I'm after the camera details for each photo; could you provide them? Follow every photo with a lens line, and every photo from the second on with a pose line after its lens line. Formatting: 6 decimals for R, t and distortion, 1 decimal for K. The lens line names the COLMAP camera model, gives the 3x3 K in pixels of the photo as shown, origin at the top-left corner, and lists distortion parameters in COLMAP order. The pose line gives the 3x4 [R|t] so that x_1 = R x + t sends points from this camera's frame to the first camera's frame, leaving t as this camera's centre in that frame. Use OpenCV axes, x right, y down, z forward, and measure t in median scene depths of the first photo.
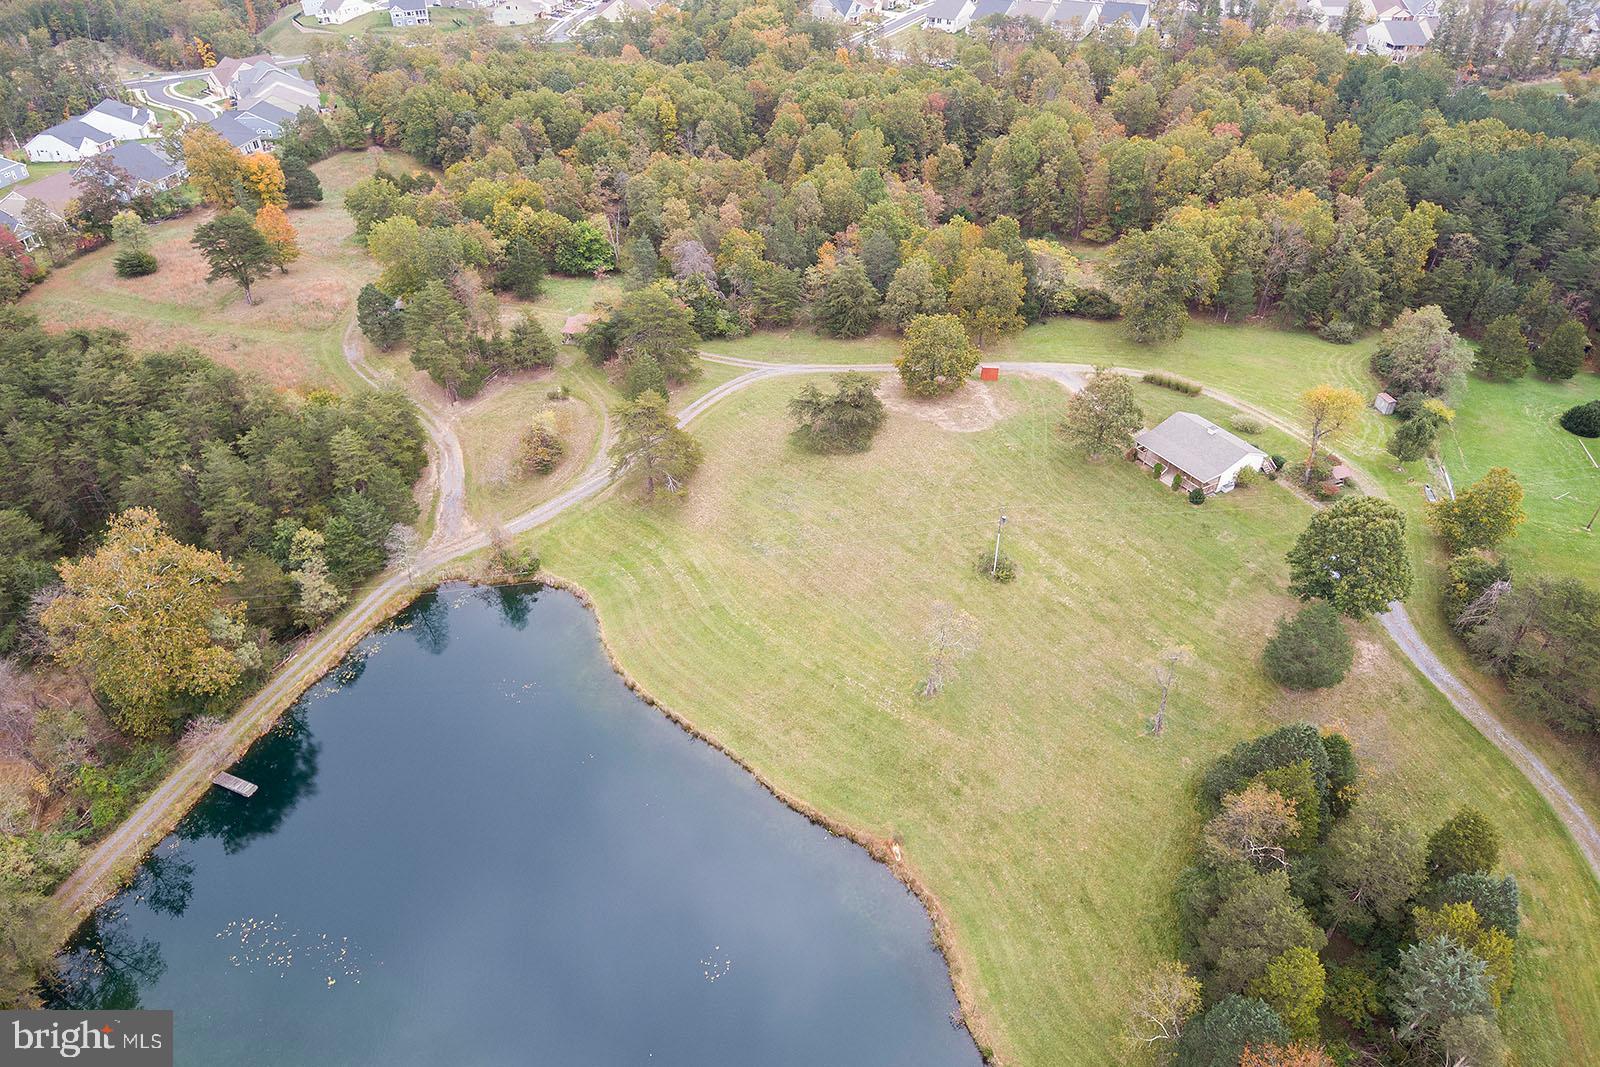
lens RADIAL K [[950.9, 0, 785.9], [0, 950.9, 517.7], [0, 0, 1]] dist [0.092634, -0.122408]
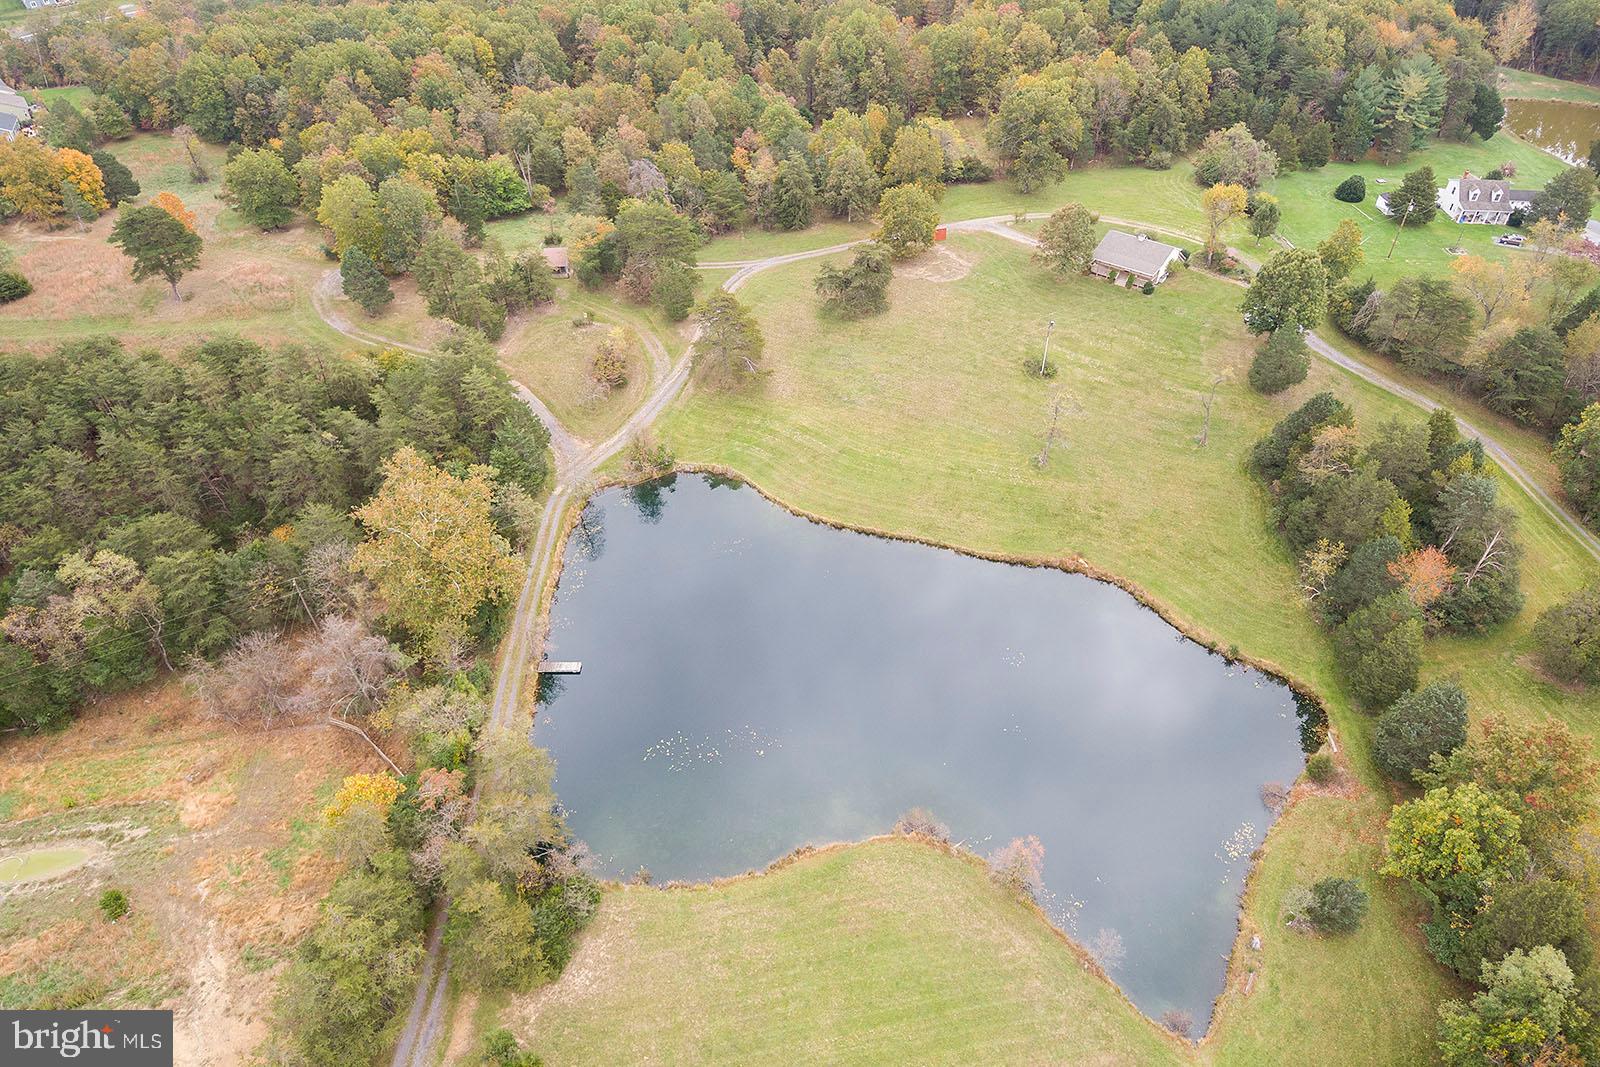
lens RADIAL K [[968.5, 0, 794.1], [0, 968.5, 576.3], [0, 0, 1]] dist [0.087497, -0.115440]
pose [[0.924050, -0.259614, 0.280592, -0.417517], [0.230731, 0.964010, 0.132091, 0.057454], [-0.304786, -0.057317, 0.950695, -0.121048]]
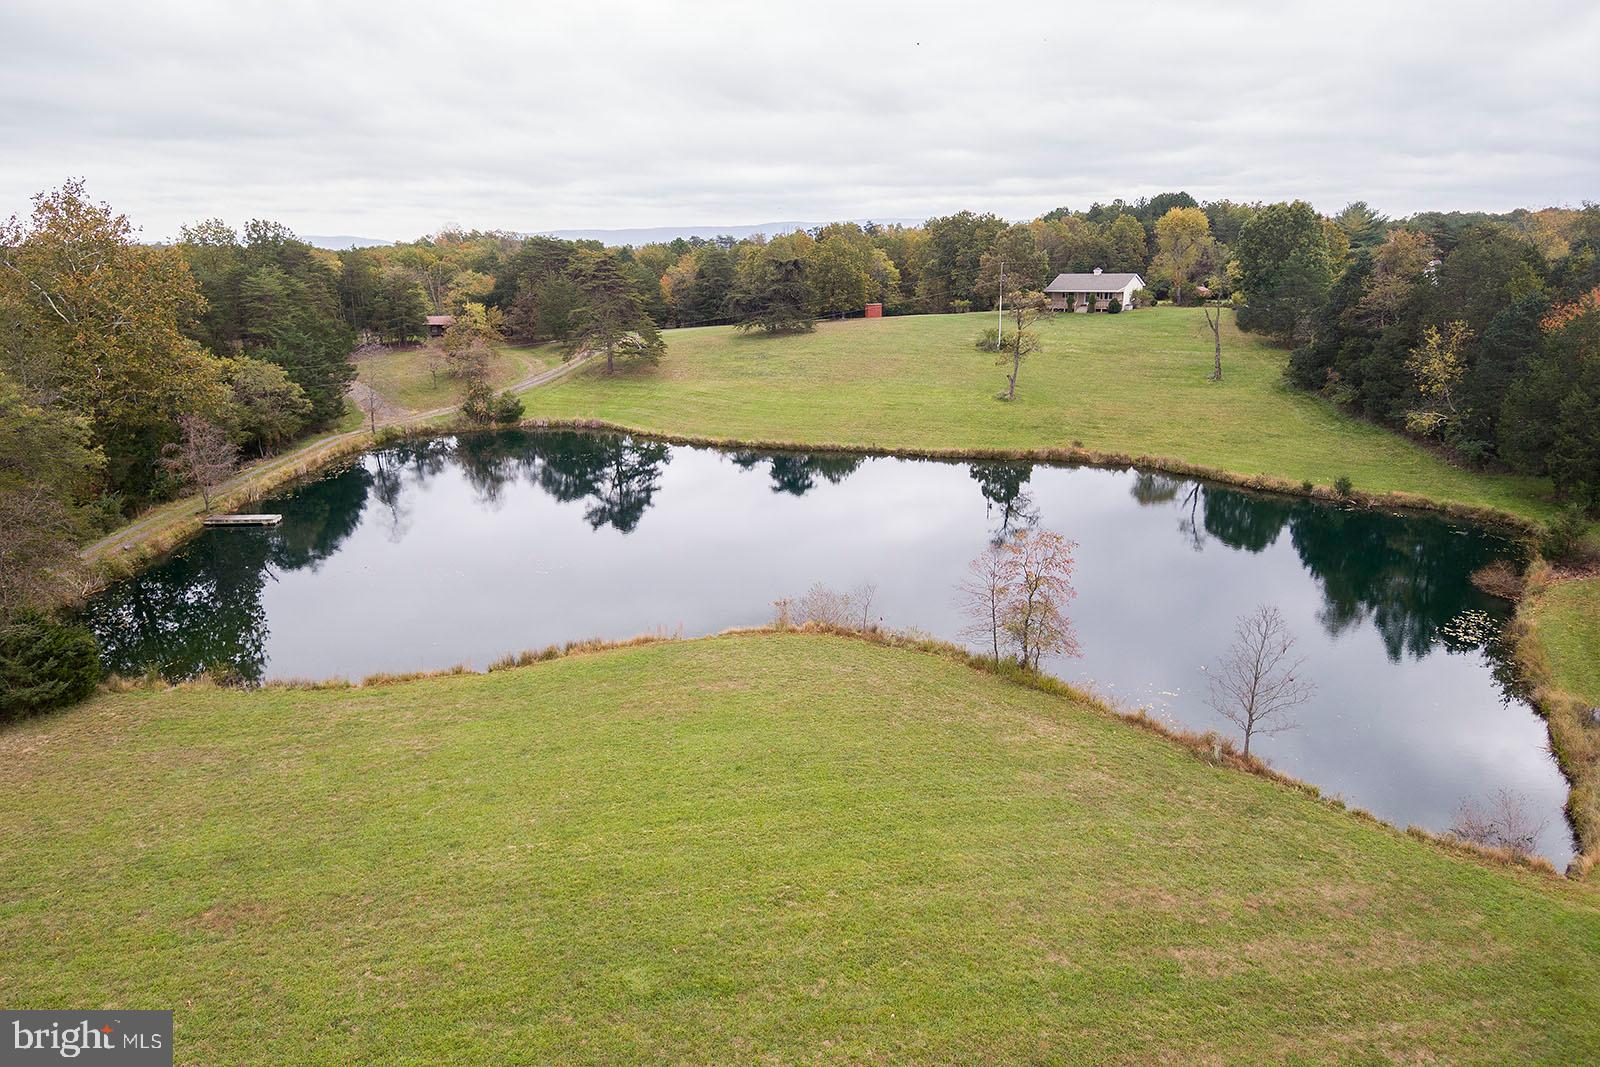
lens RADIAL K [[954.0, 0, 784.5], [0, 954.0, 560.5], [0, 0, 1]] dist [0.092501, -0.122206]
pose [[0.920844, -0.128057, 0.368303, -0.323882], [0.245308, 0.924455, -0.291901, 0.412851], [-0.303100, 0.359144, 0.882693, 0.191554]]
